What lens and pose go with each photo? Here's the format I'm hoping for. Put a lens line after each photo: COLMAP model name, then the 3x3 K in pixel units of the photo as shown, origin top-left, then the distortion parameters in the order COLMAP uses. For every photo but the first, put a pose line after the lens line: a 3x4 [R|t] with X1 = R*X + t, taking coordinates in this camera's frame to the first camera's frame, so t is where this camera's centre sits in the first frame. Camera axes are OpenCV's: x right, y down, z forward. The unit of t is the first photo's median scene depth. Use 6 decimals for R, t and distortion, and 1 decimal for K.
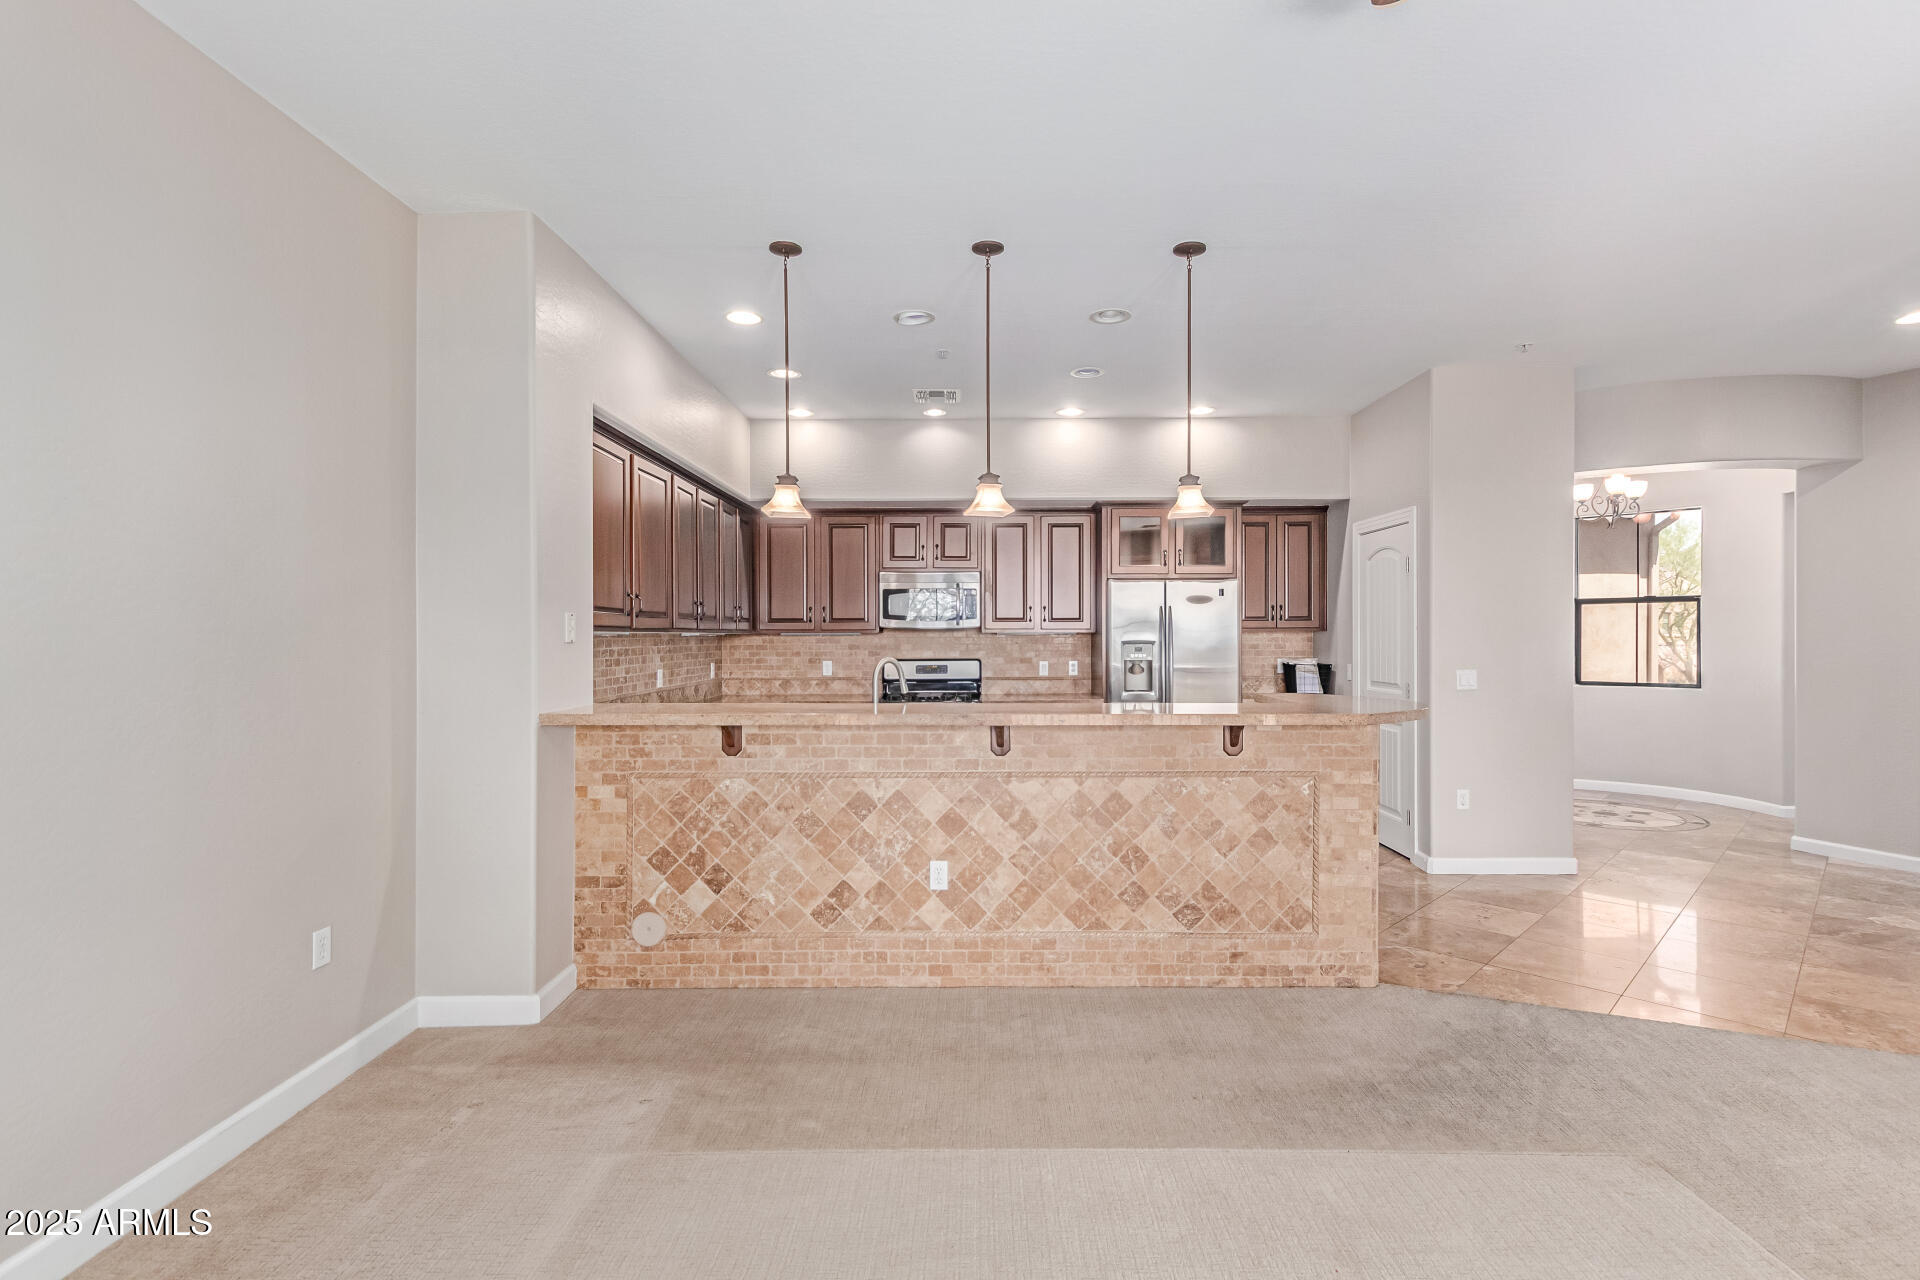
lens RADIAL K [[898.0, 0, 979.6], [0, 898.0, 643.9], [0, 0, 1]] dist [0.003908, 0.000040]
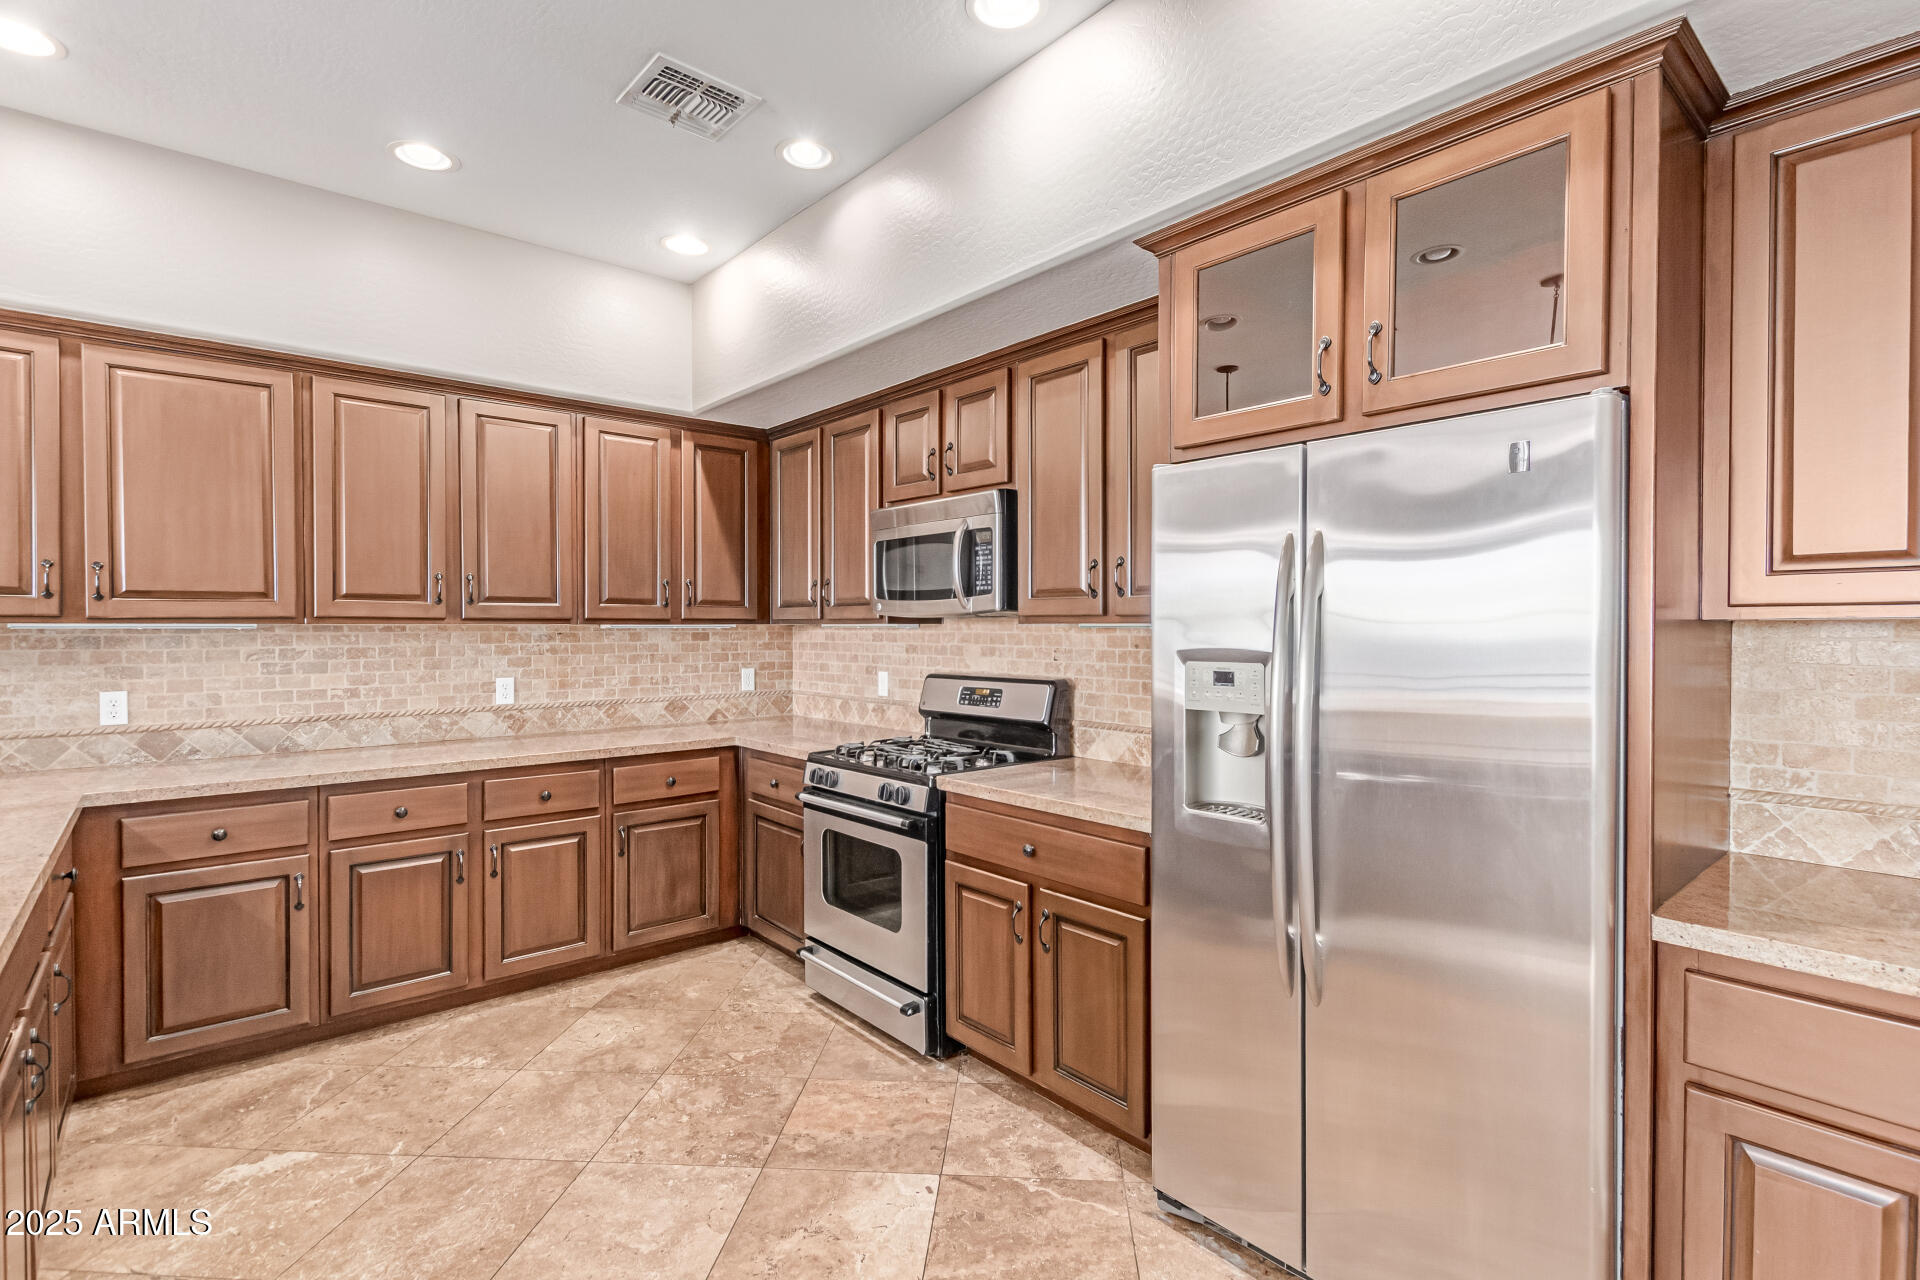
lens RADIAL K [[912.0, 0, 977.3], [0, 912.0, 638.3], [0, 0, 1]] dist [0.002087, -0.000457]
pose [[0.654629, 0.011894, -0.755857, 0.638320], [-0.007514, 0.999929, 0.009227, -0.017474], [0.755913, -0.000361, 0.654672, 1.300117]]
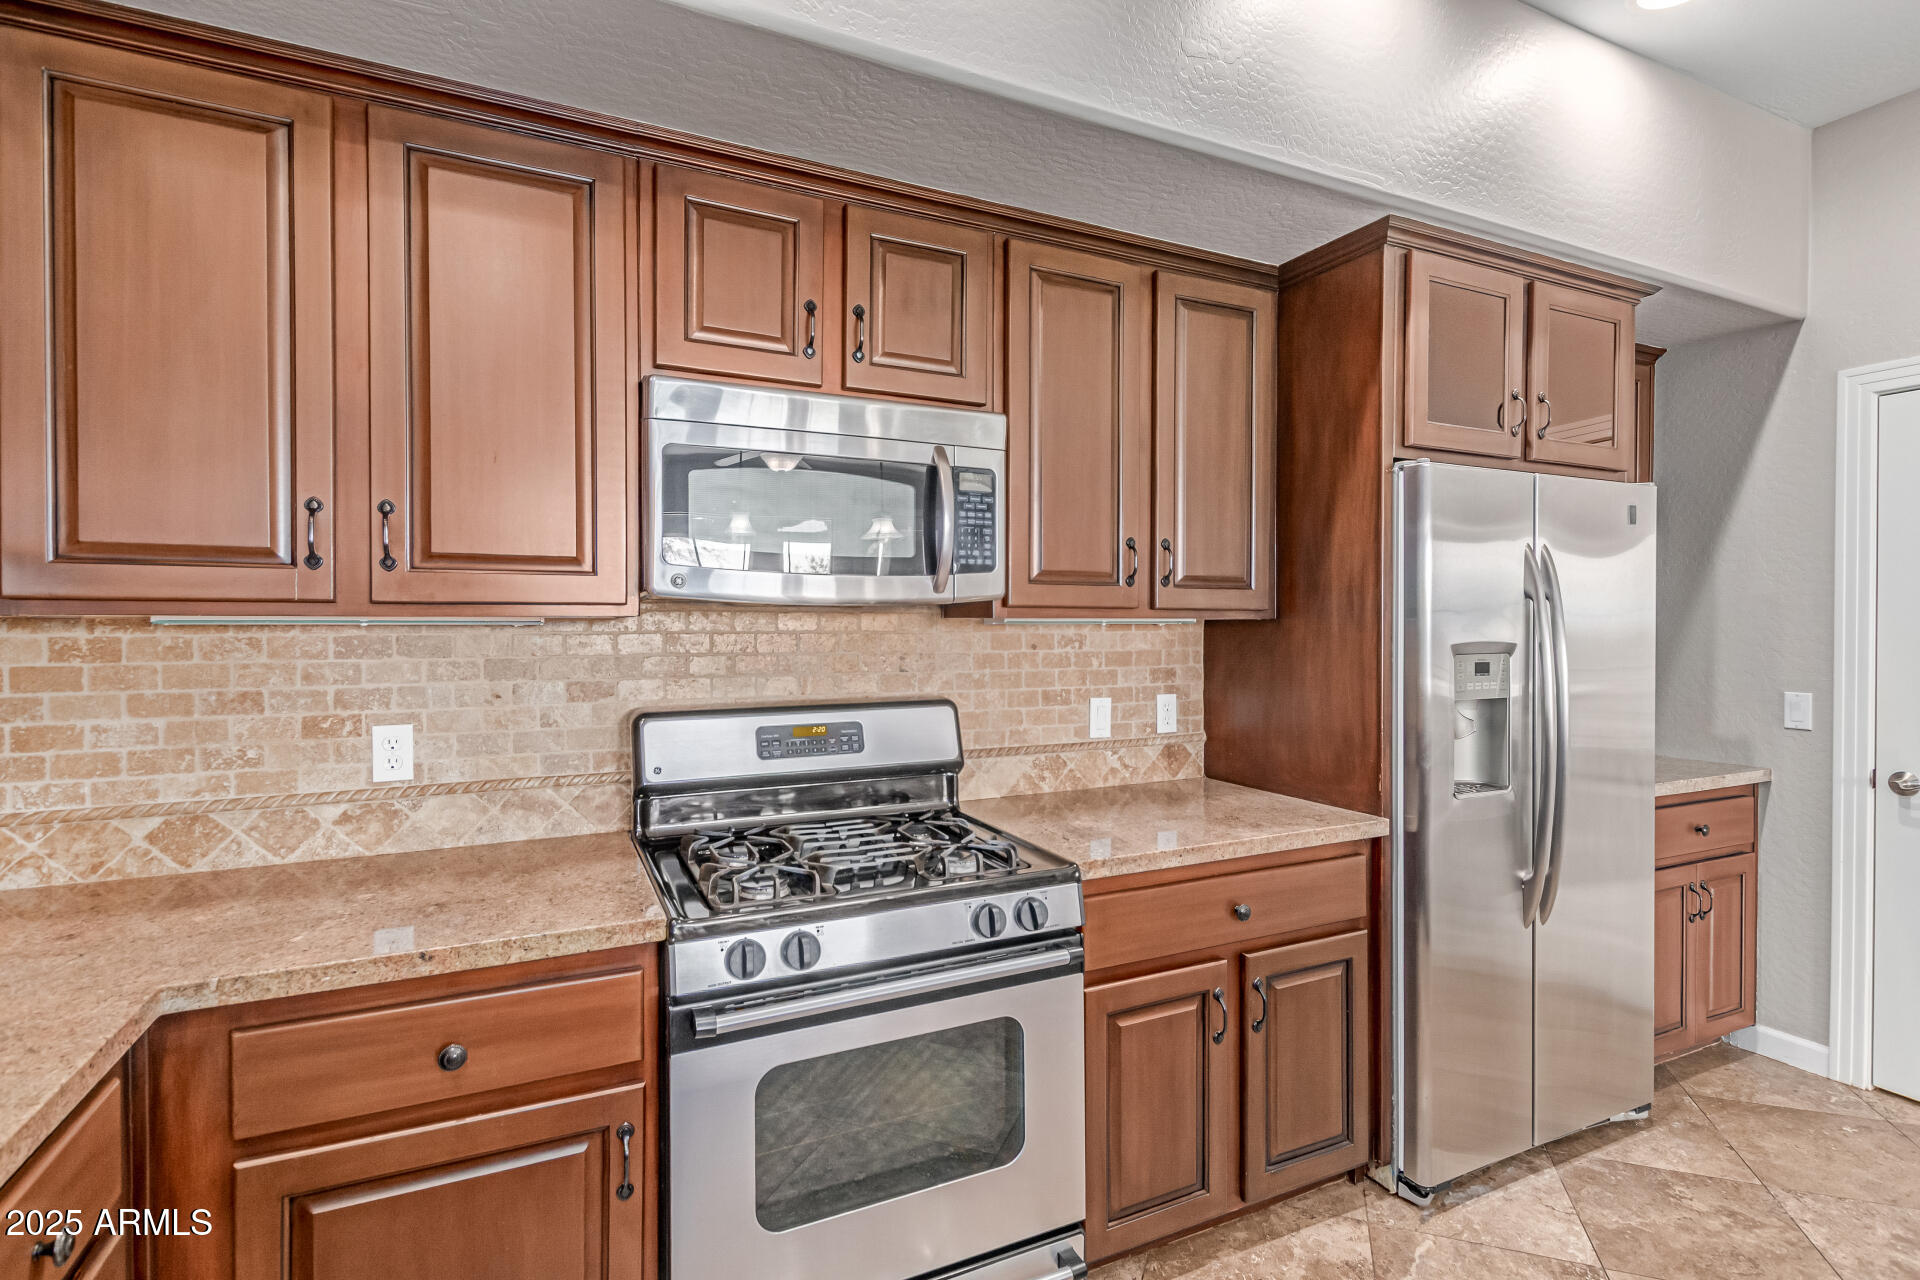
lens RADIAL K [[910.4, 0, 972.1], [0, 910.4, 629.6], [0, 0, 1]] dist [0.005855, 0.000061]
pose [[0.901338, -0.001084, 0.433115, -0.263749], [0.001715, 0.999998, -0.001065, -0.015390], [-0.433113, 0.001703, 0.901338, 1.373065]]
